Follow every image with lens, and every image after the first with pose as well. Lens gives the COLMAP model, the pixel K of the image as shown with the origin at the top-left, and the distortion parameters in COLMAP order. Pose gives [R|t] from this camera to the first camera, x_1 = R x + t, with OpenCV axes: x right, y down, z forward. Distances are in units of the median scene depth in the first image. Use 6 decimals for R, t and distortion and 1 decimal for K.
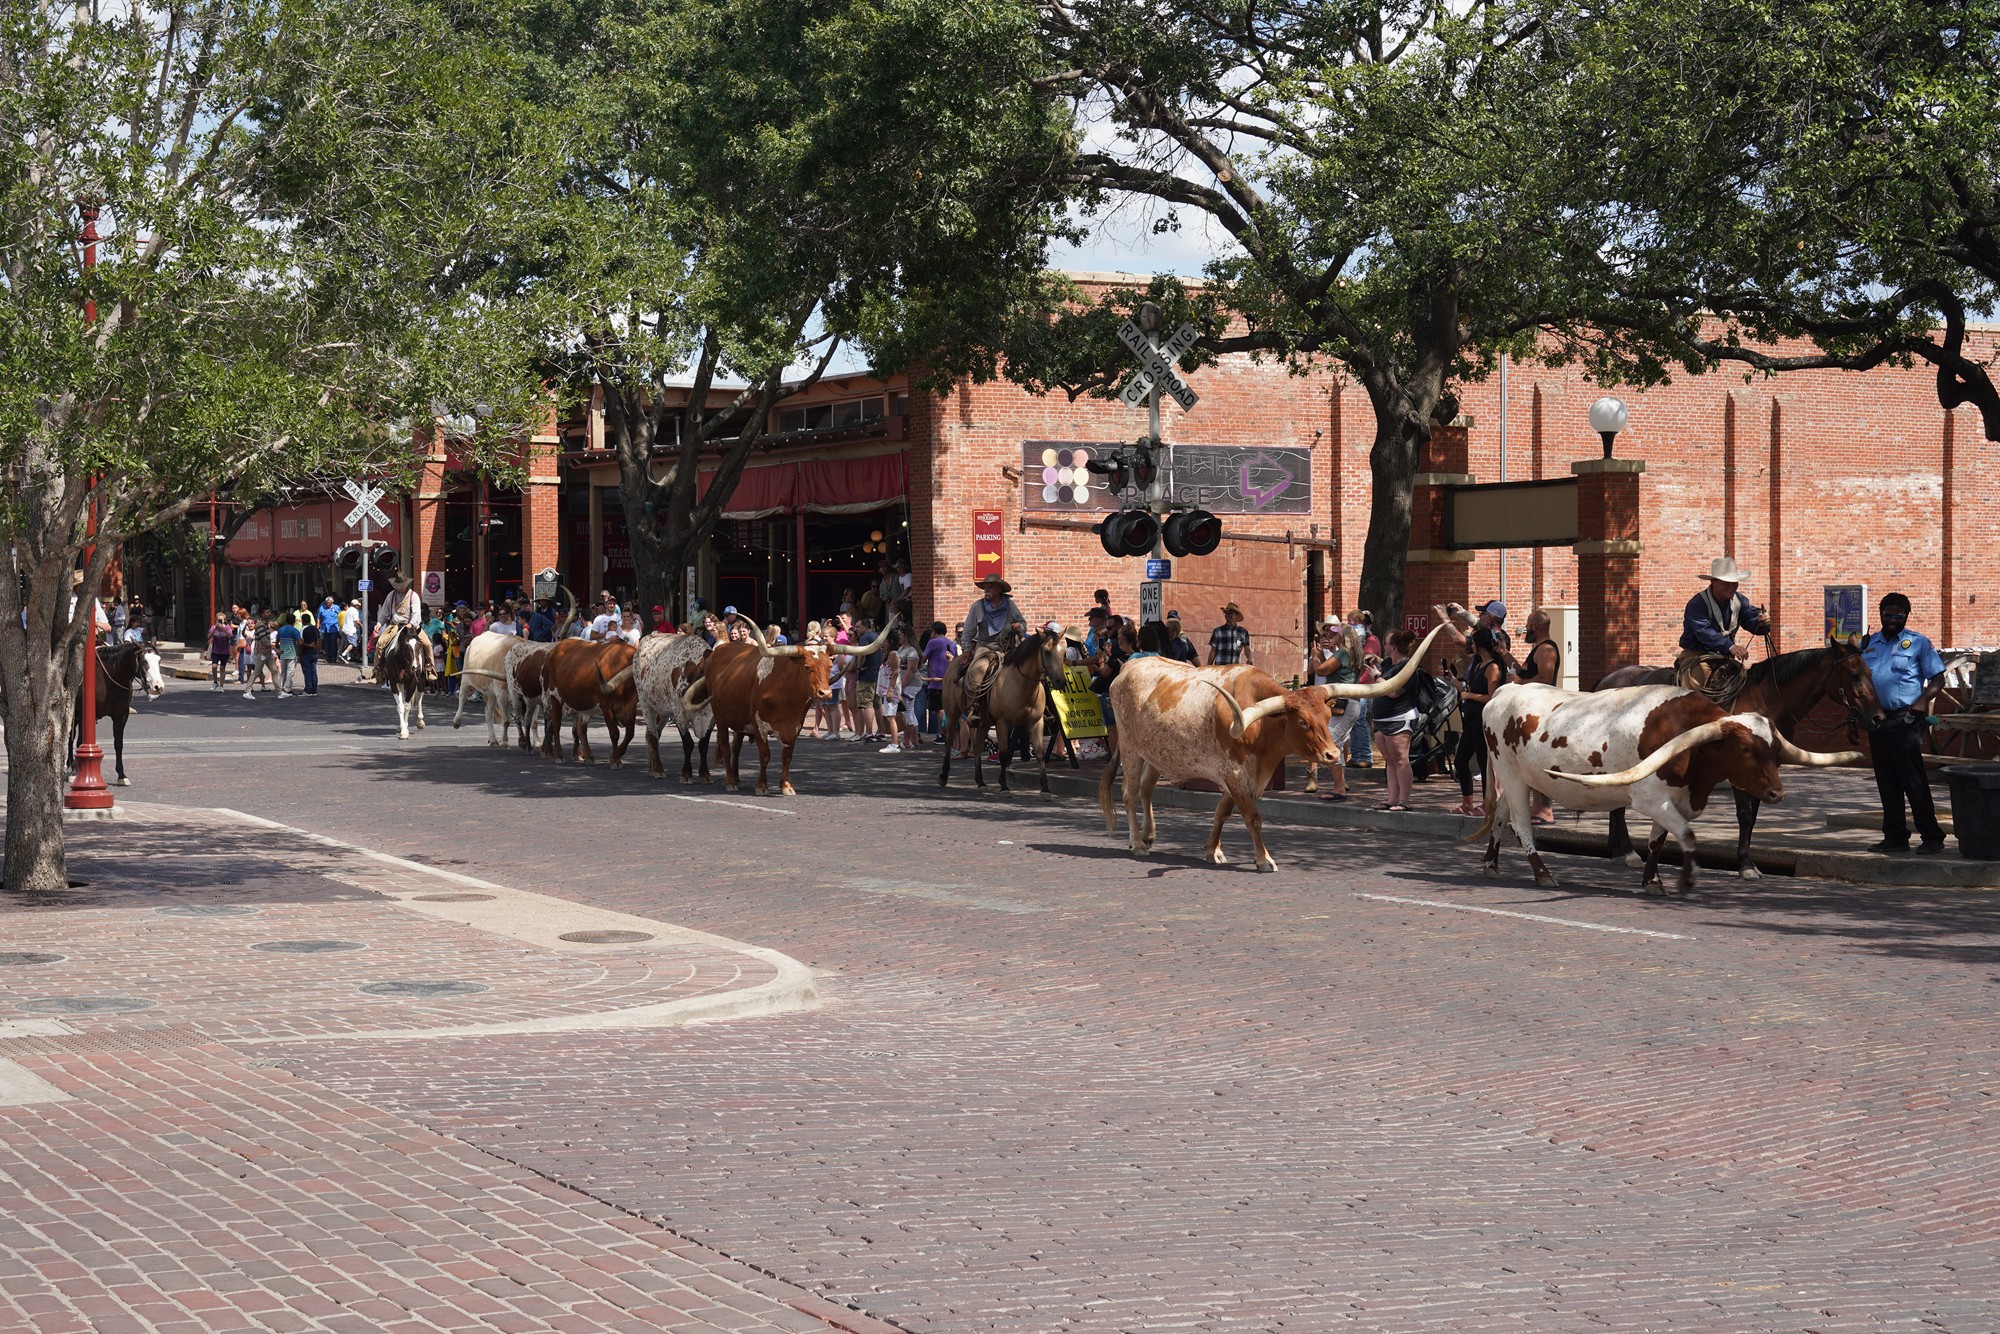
lens RADIAL K [[2891.5, 0, 1000.0], [0, 2891.5, 667.0], [0, 0, 1]] dist [-0.010661, -0.009909]
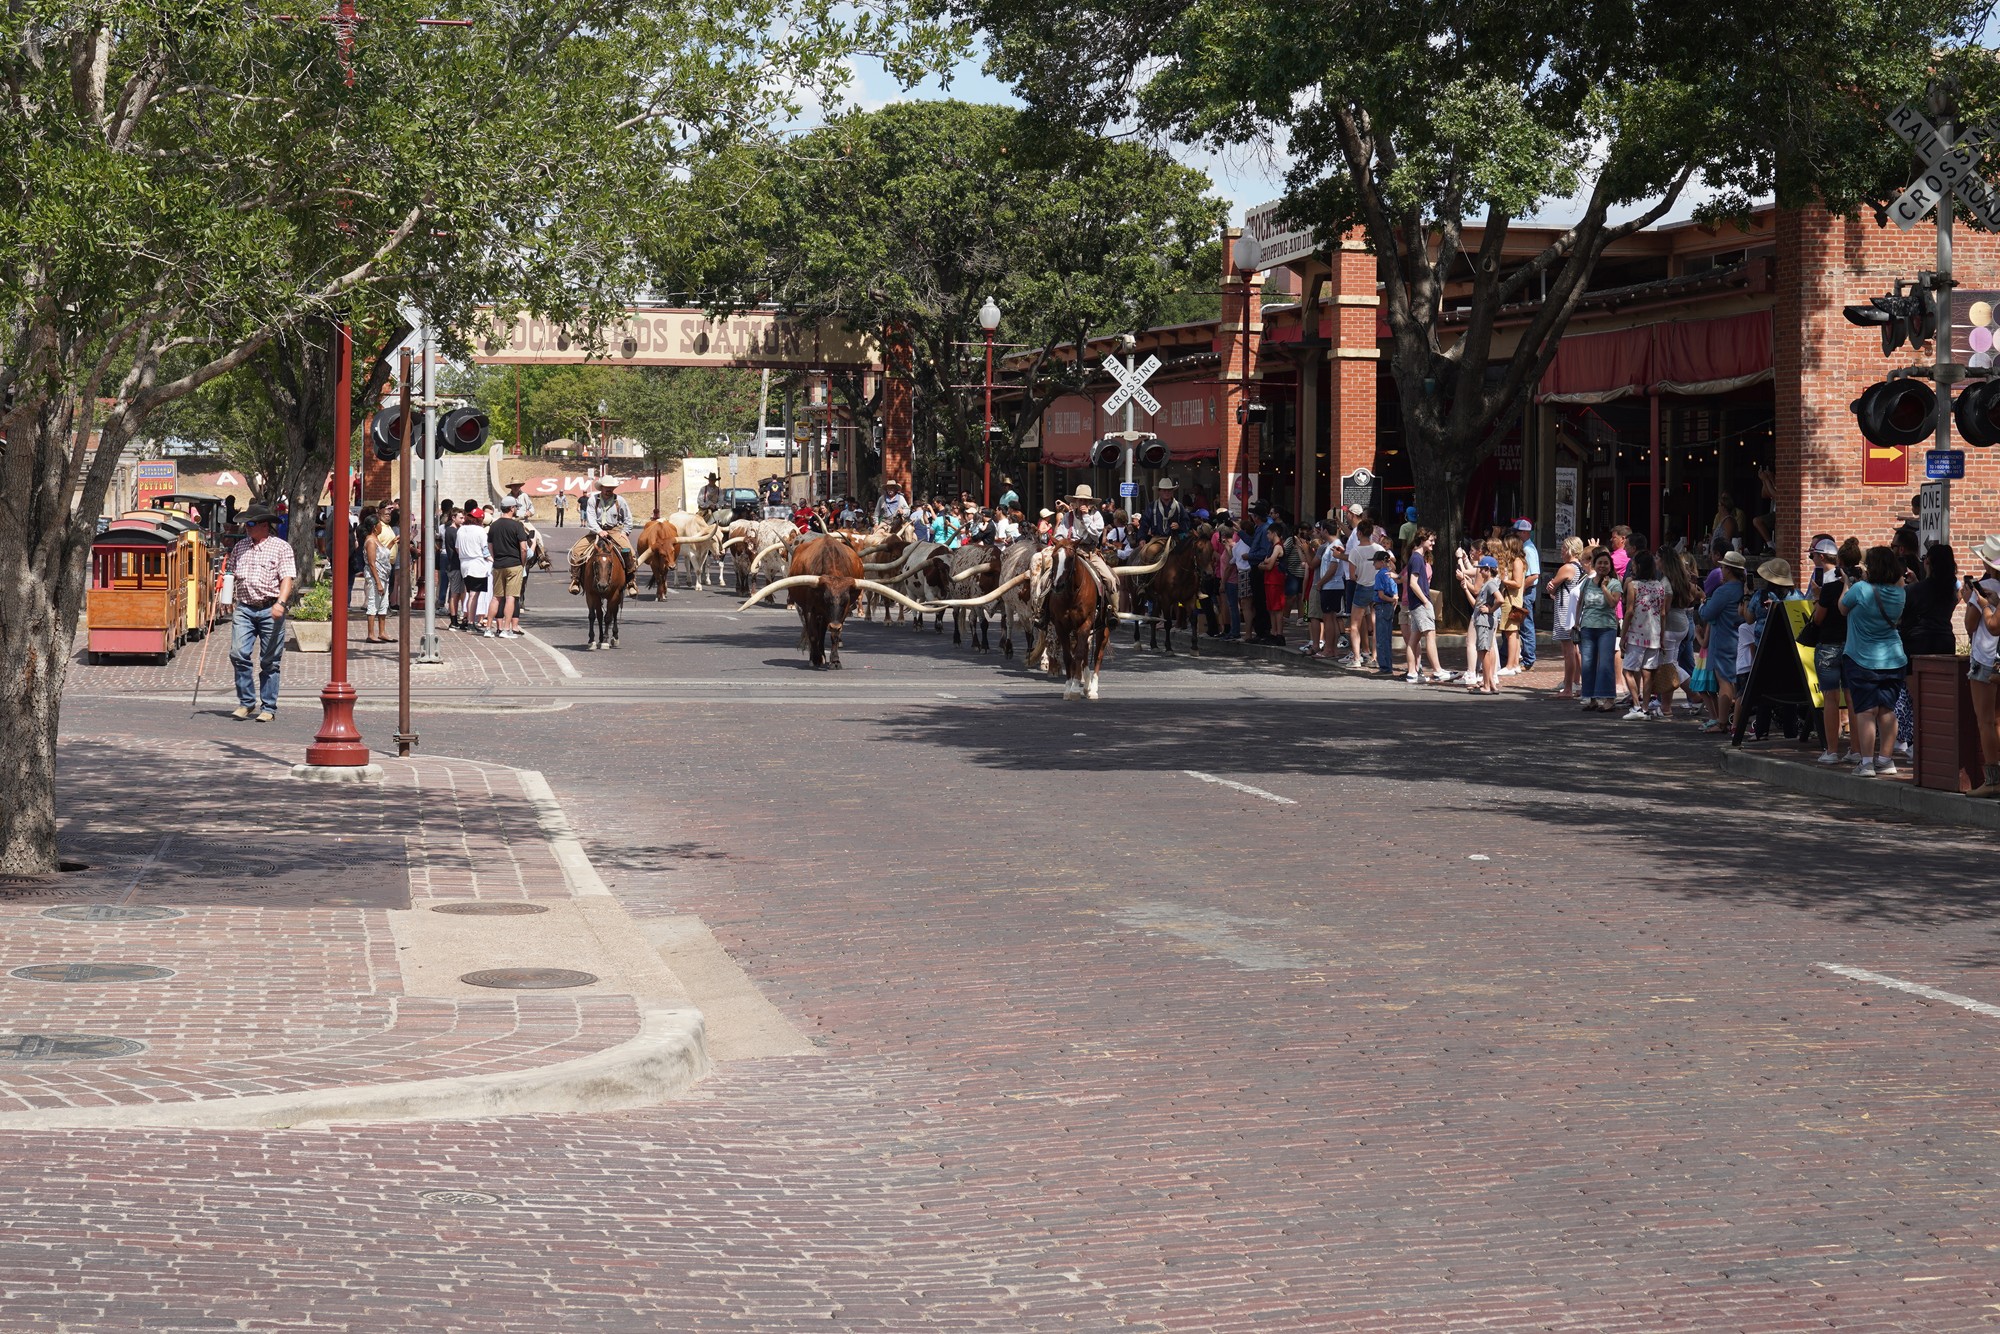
lens RADIAL K [[3618.1, 0, 1000.0], [0, 3618.1, 667.0], [0, 0, 1]] dist [0.006220, 0.150969]
pose [[0.945908, 0.021741, -0.323705, 0.080176], [-0.015839, 0.999657, 0.020857, -0.000066], [0.324047, -0.014602, 0.945928, 0.073616]]
